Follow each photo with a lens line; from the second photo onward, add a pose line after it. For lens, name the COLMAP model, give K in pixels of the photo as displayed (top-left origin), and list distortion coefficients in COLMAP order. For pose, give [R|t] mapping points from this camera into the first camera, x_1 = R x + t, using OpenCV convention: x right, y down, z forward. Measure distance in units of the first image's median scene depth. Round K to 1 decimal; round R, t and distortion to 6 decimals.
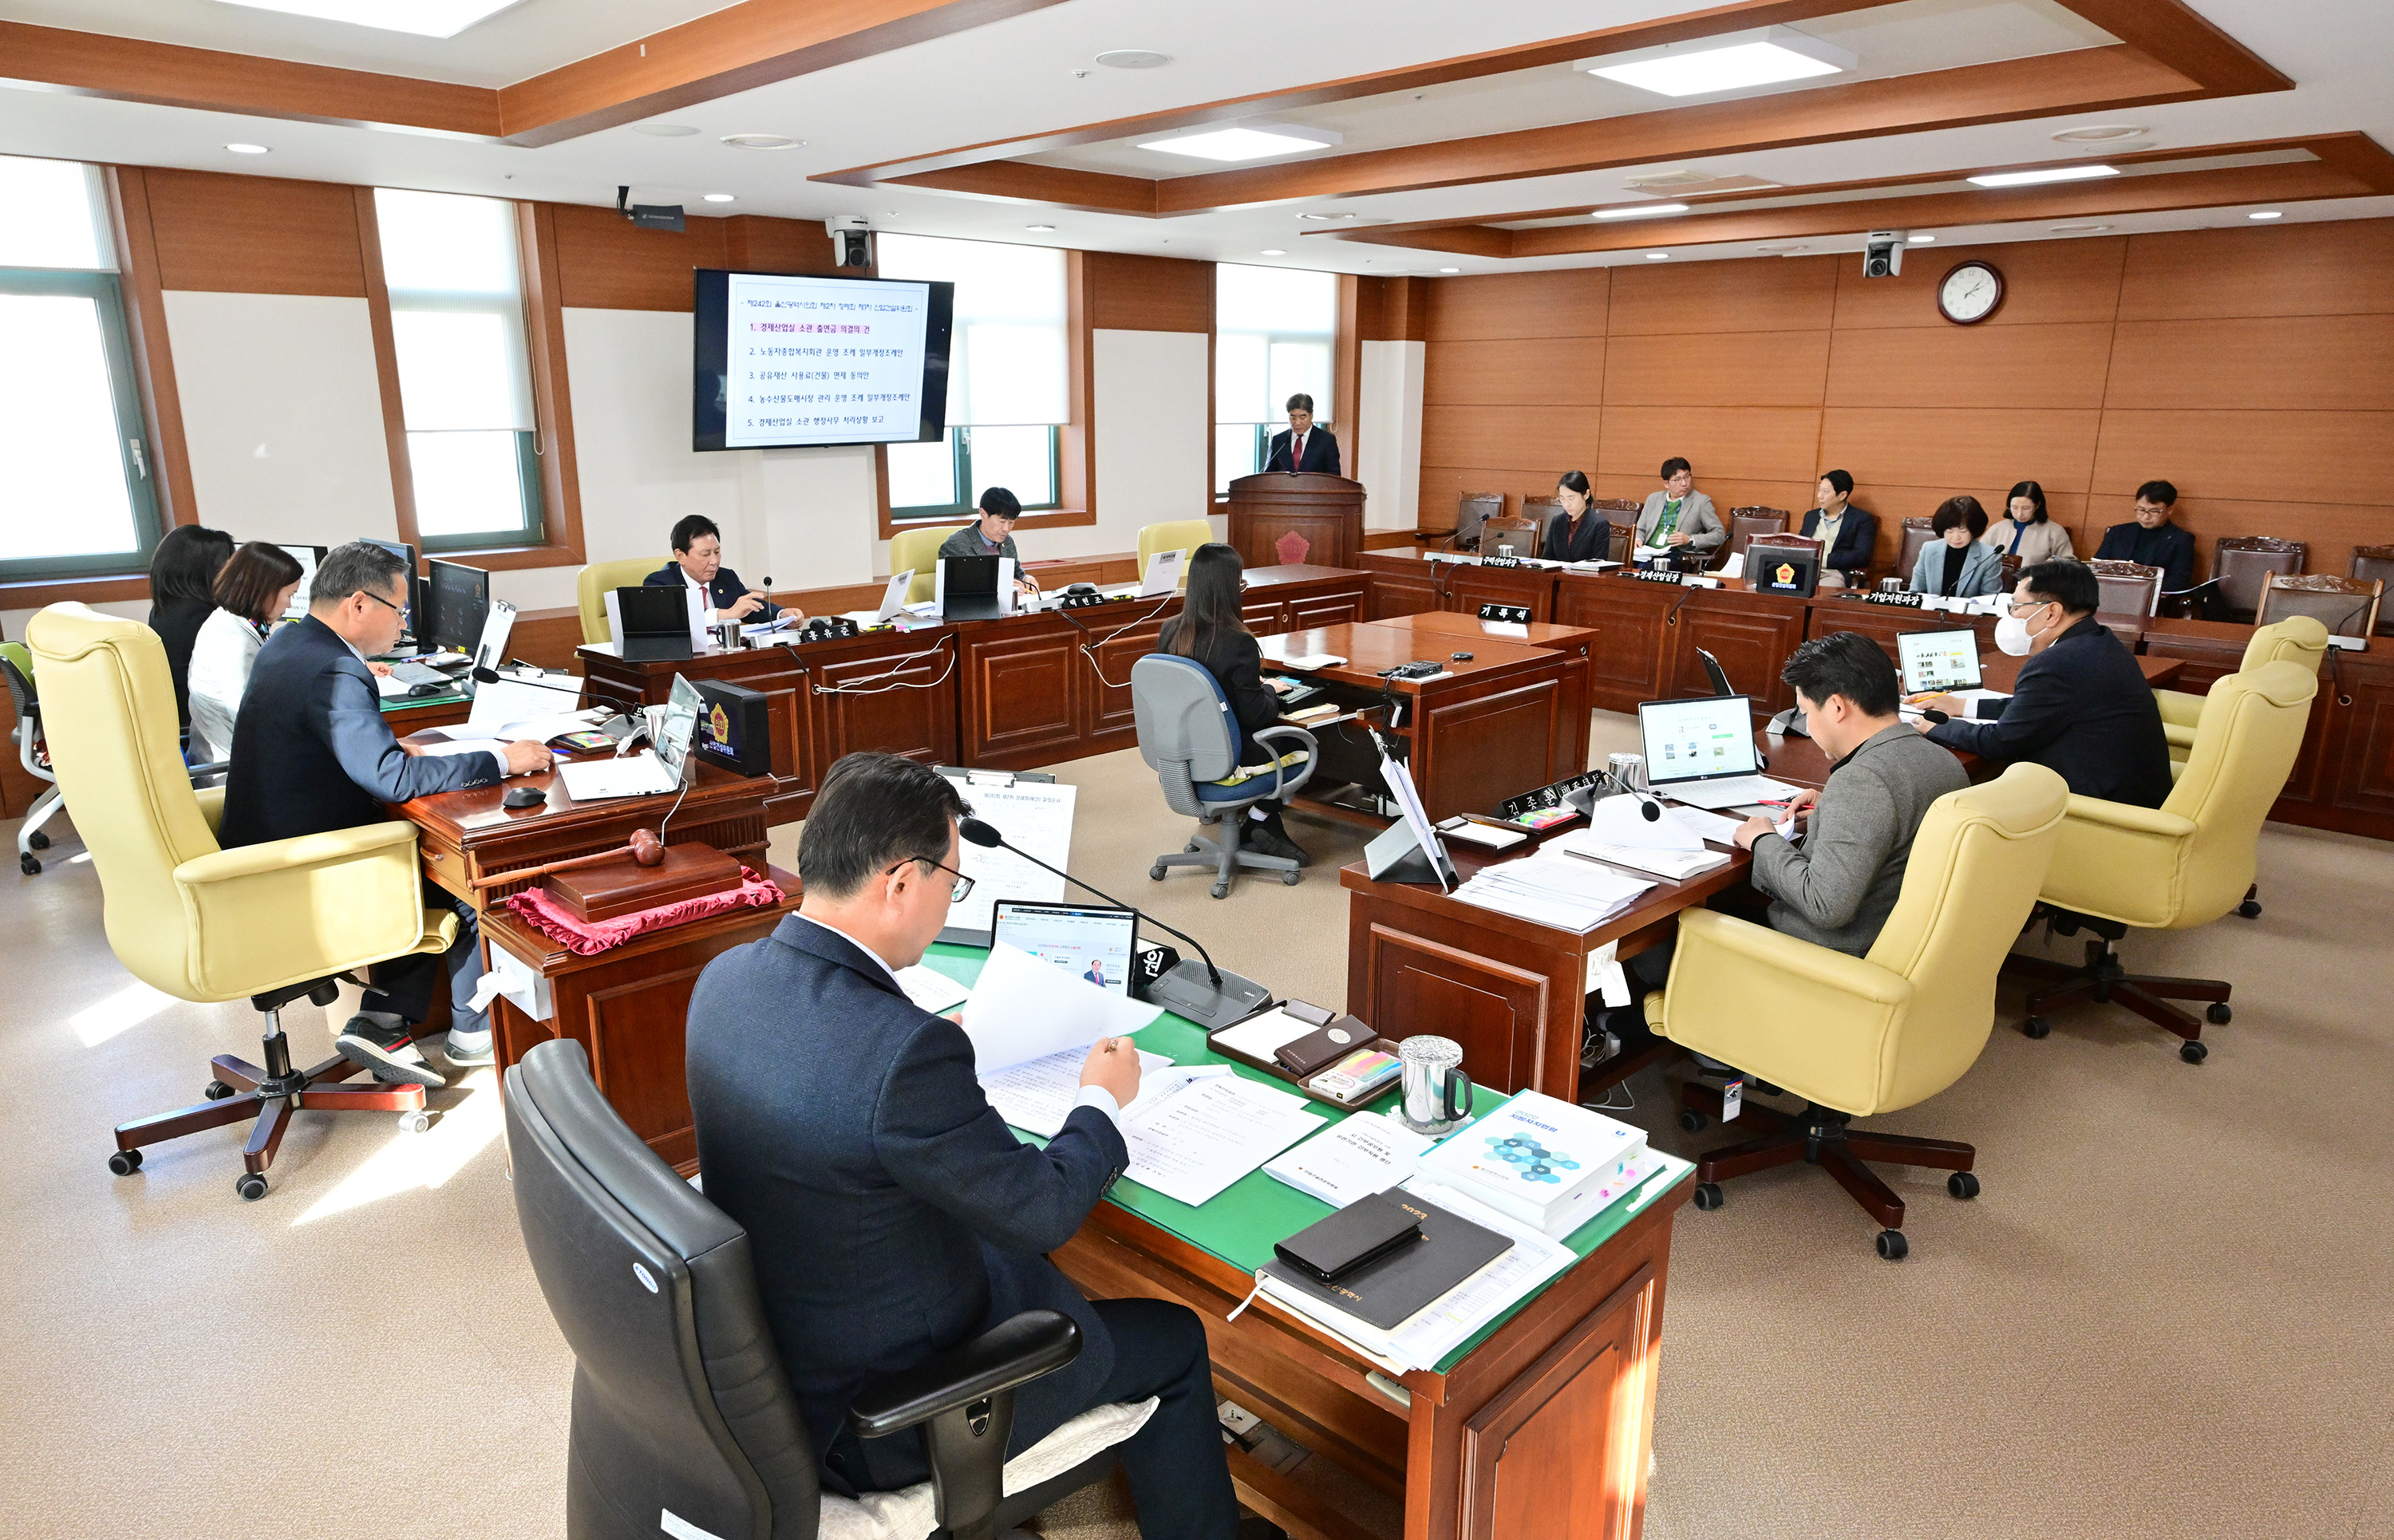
lens RADIAL K [[1524.5, 0, 1189.9], [0, 1524.5, 771.8], [0, 0, 1]] dist [0.029447, -0.001902]
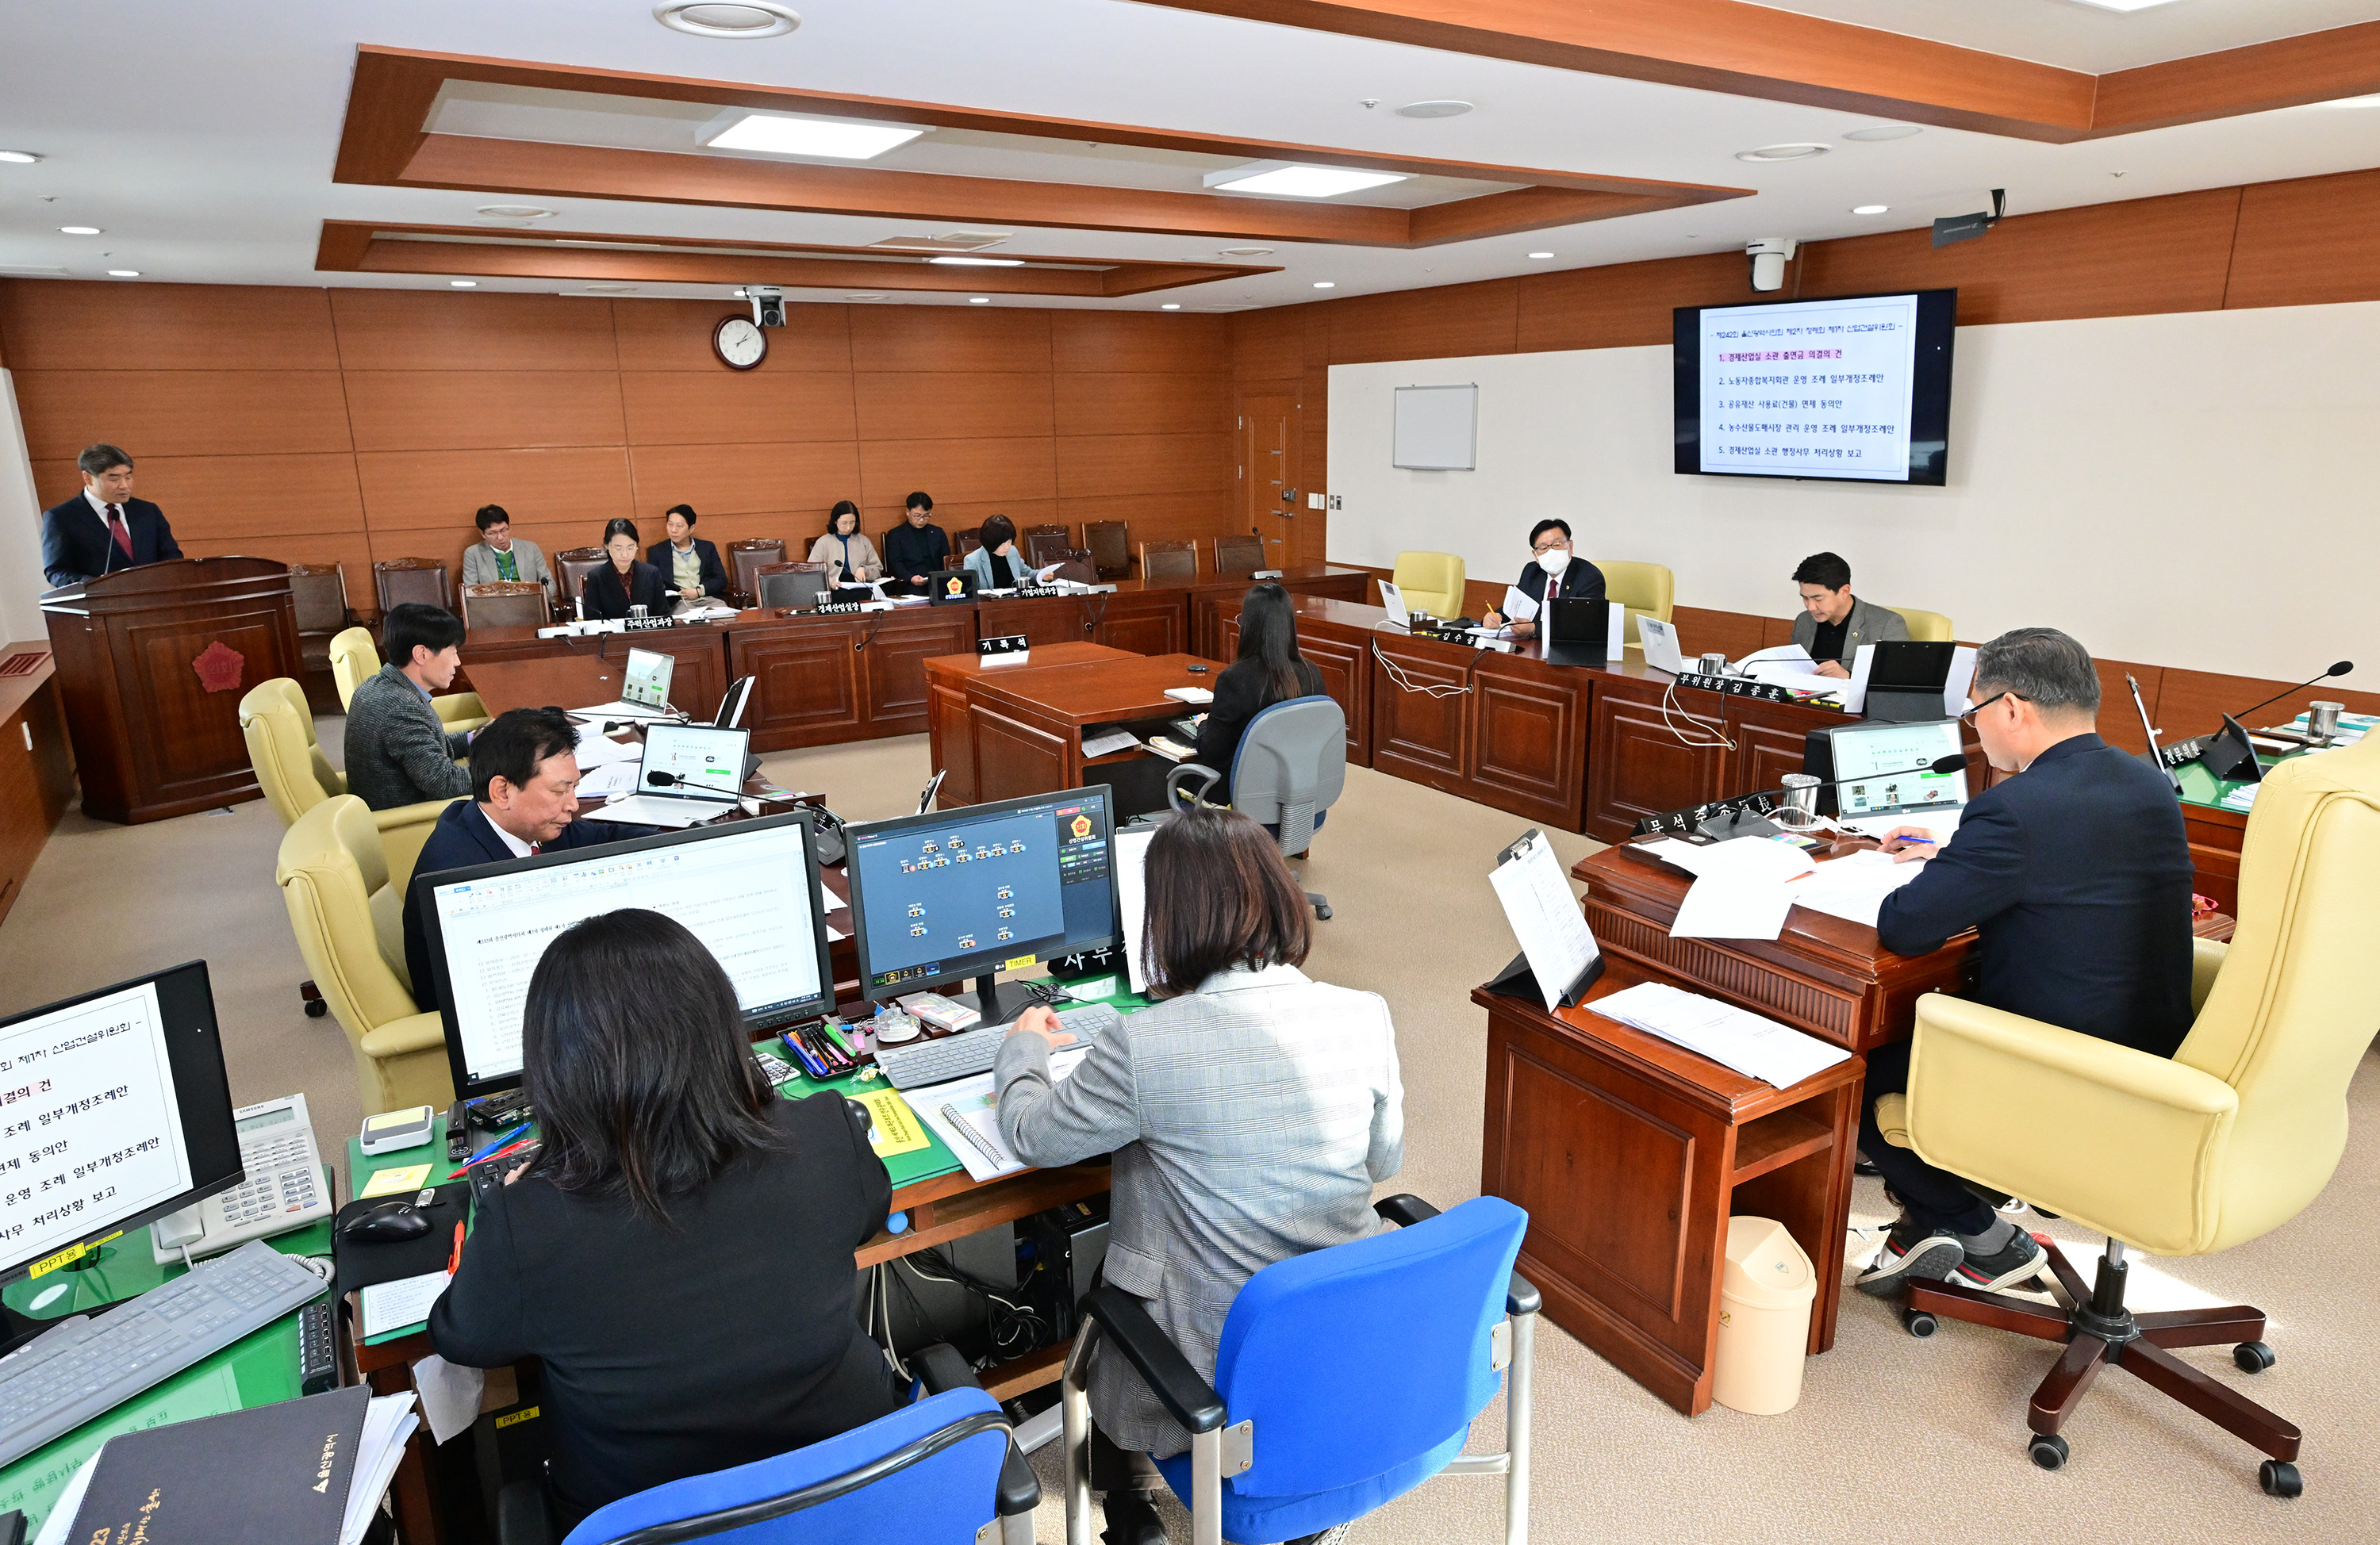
lens RADIAL K [[1410.4, 0, 1182.3], [0, 1410.4, 780.7], [0, 0, 1]] dist [0.001436, 0.000402]
pose [[0.239826, -0.249027, 0.938333, -0.547247], [0.251520, 0.949477, 0.187699, -0.134659], [-0.937668, 0.190994, 0.290344, 0.521047]]
